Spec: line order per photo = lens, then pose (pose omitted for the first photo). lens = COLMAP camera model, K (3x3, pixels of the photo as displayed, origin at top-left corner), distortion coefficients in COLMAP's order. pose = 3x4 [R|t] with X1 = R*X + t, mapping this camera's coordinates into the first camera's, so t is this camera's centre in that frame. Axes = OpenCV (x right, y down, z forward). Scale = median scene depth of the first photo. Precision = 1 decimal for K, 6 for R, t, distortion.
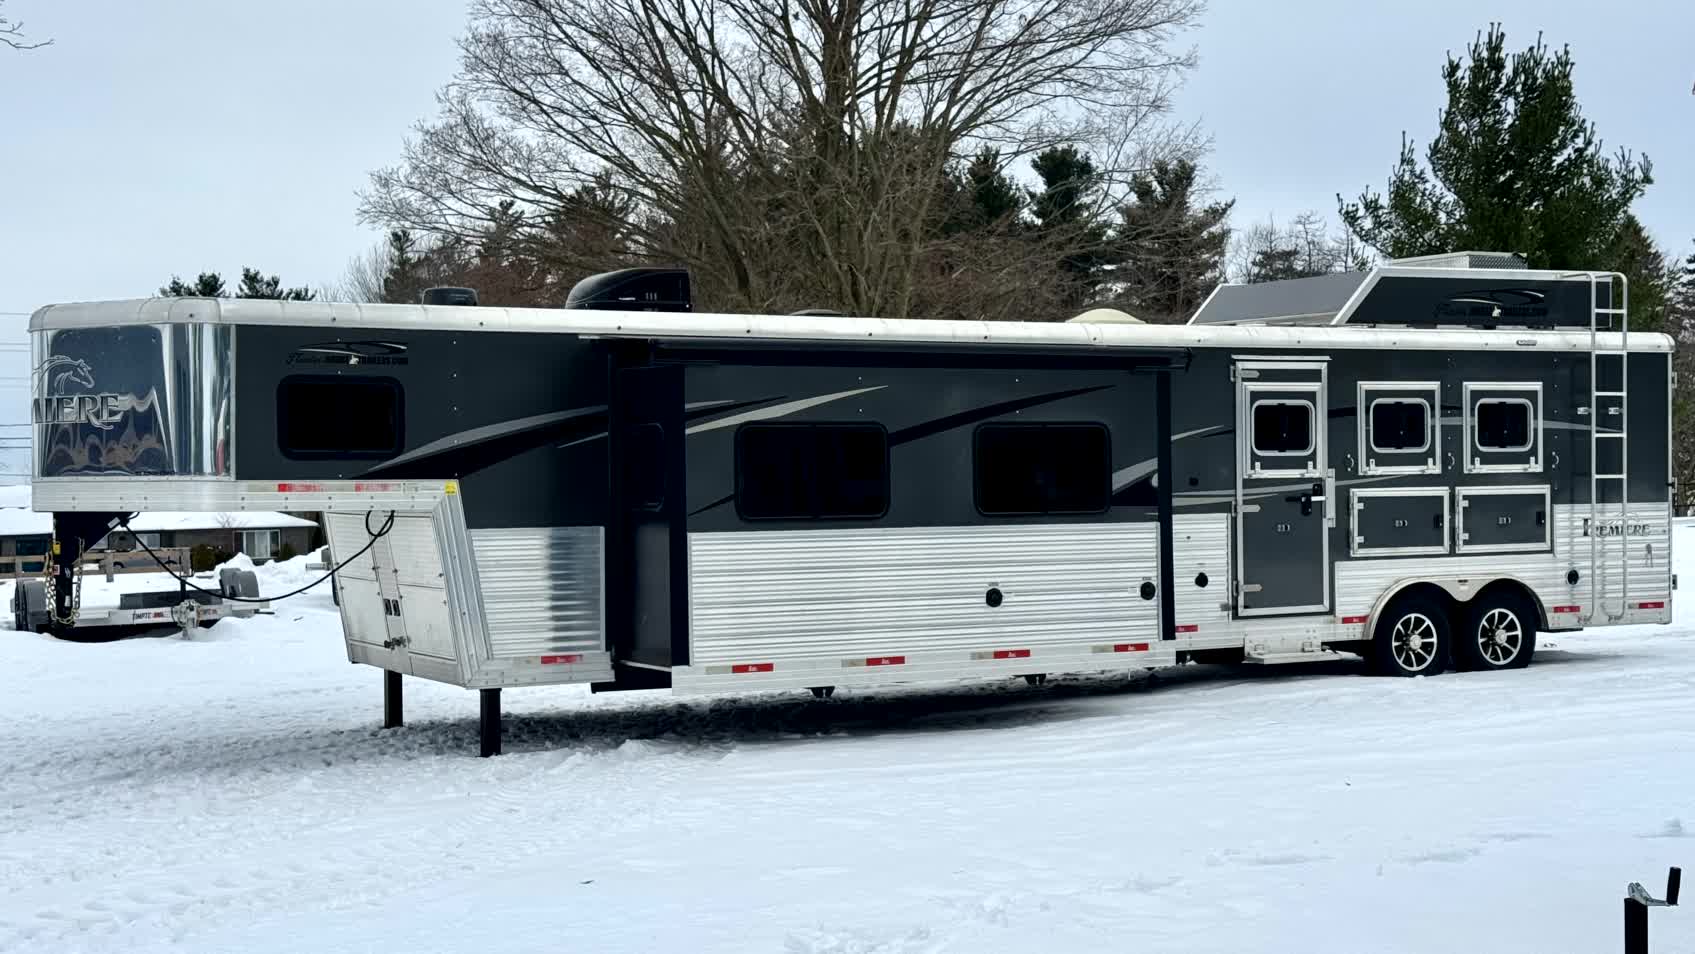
lens RADIAL K [[2334.1, 0, 847.5], [0, 2334.1, 477.0], [0, 0, 1]] dist [0.124806, -0.001060]
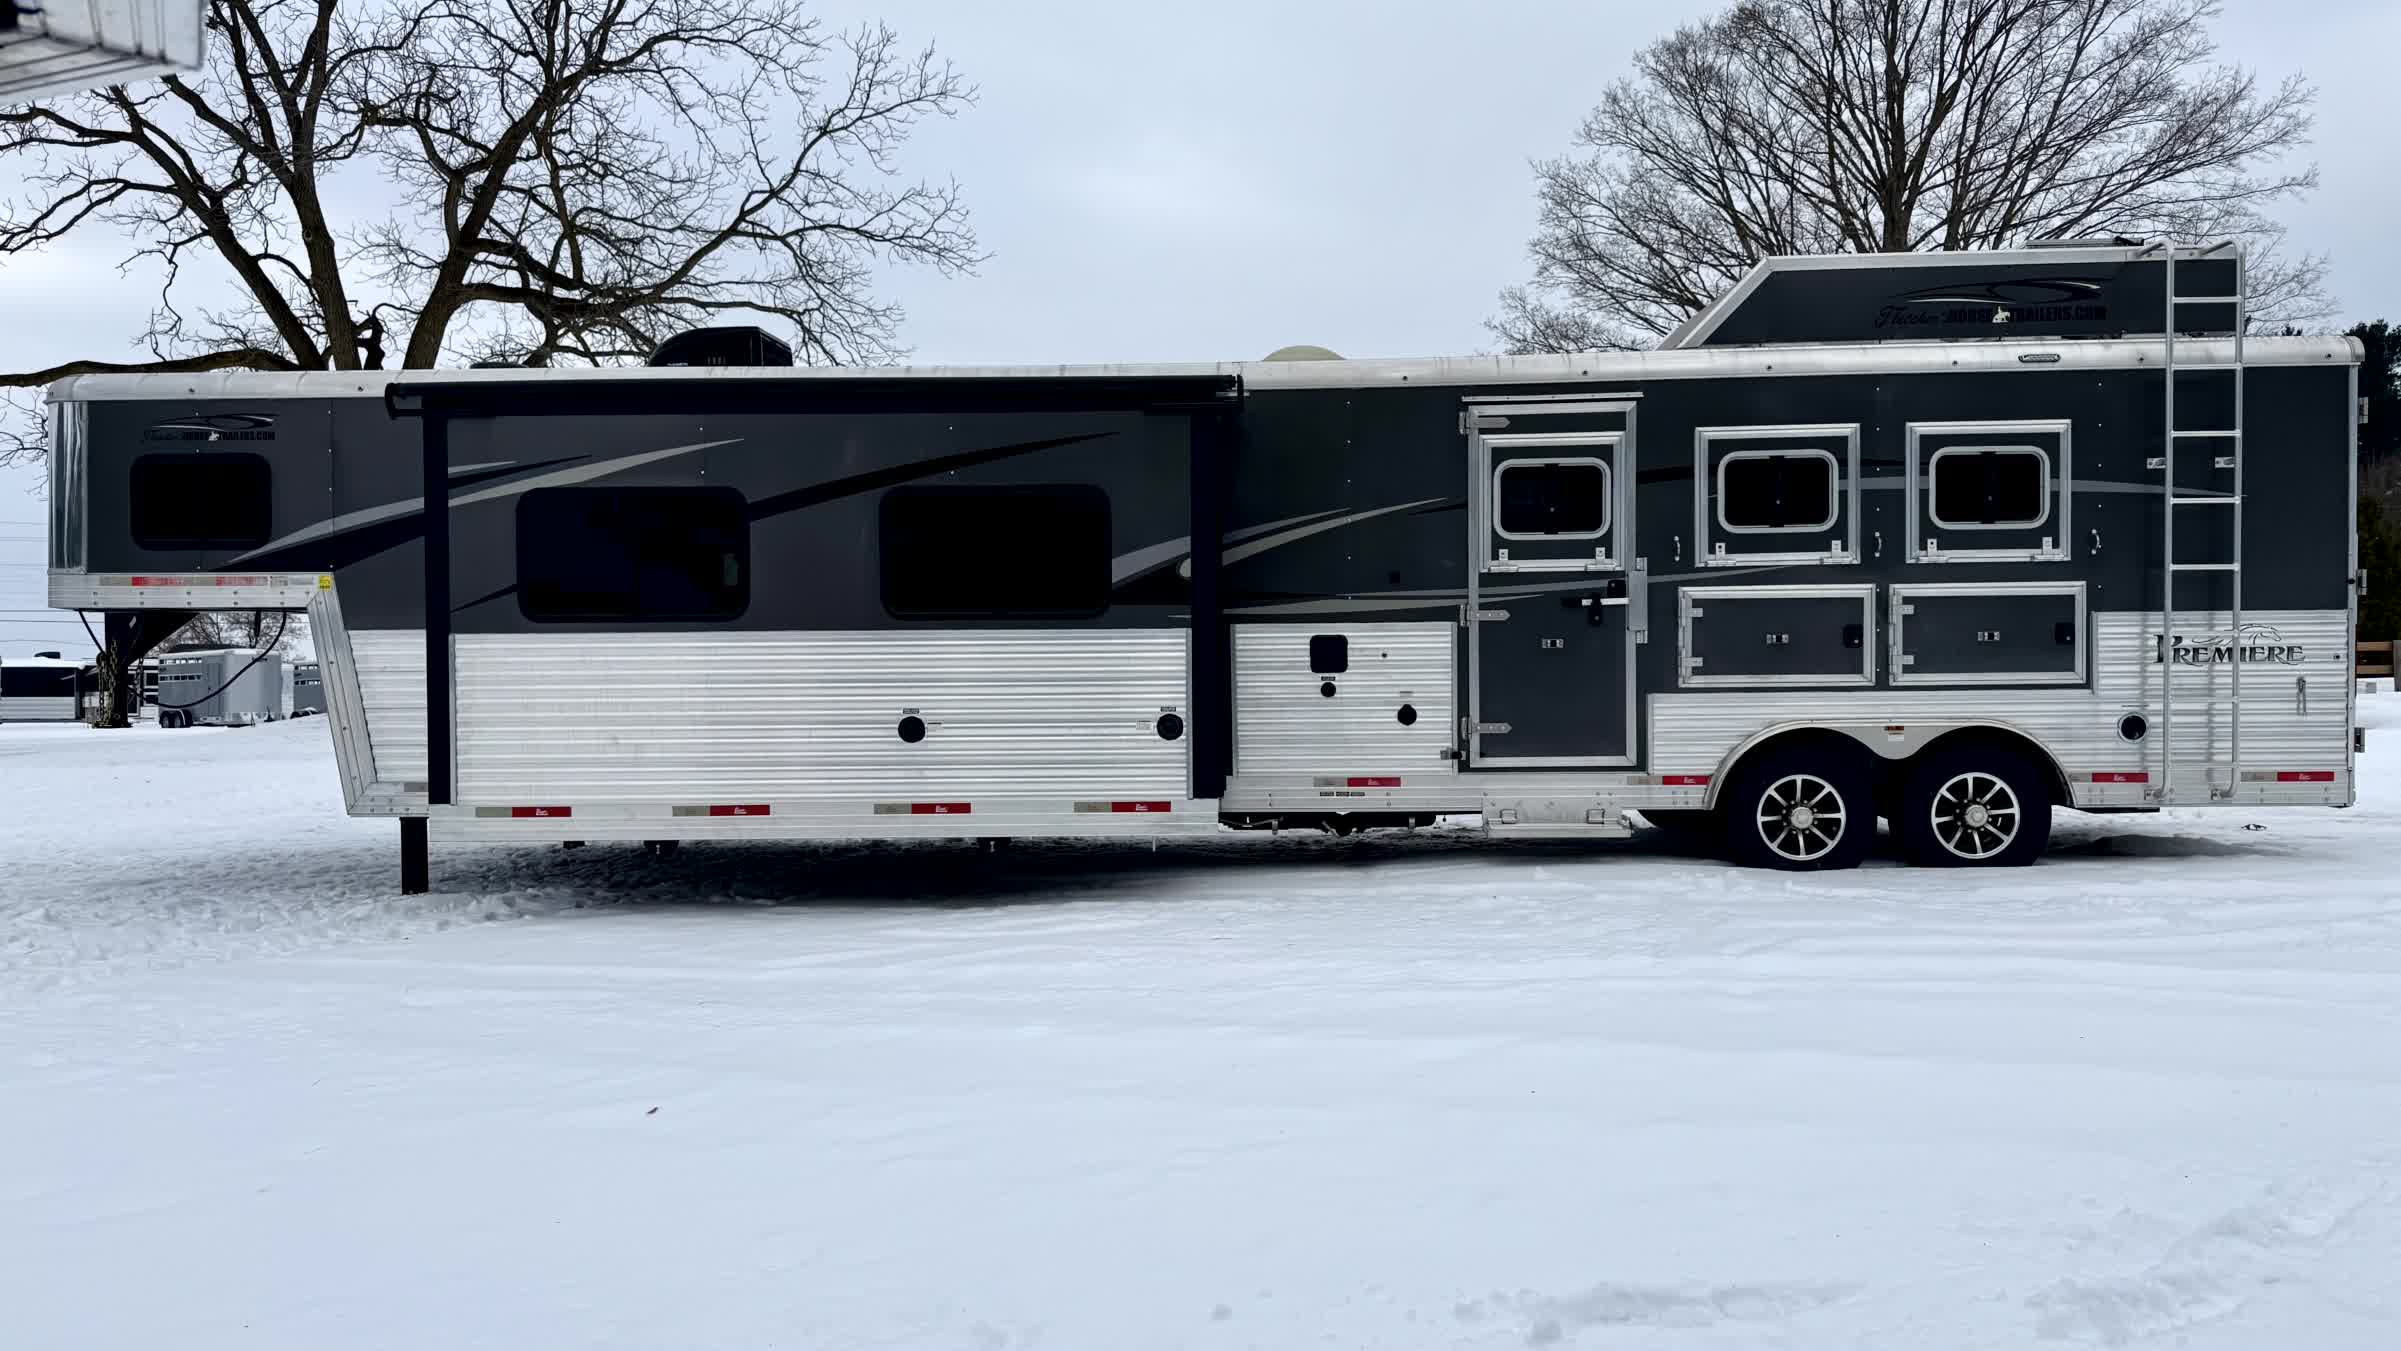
lens RADIAL K [[1694.8, 0, 1200.5], [0, 1694.8, 675.5], [0, 0, 1]] dist [0.136751, -0.240198]
pose [[0.858190, 0.014636, -0.513123, 0.348821], [-0.001391, 0.999656, 0.026187, 0.017733], [0.513330, -0.021760, 0.857915, 0.502477]]
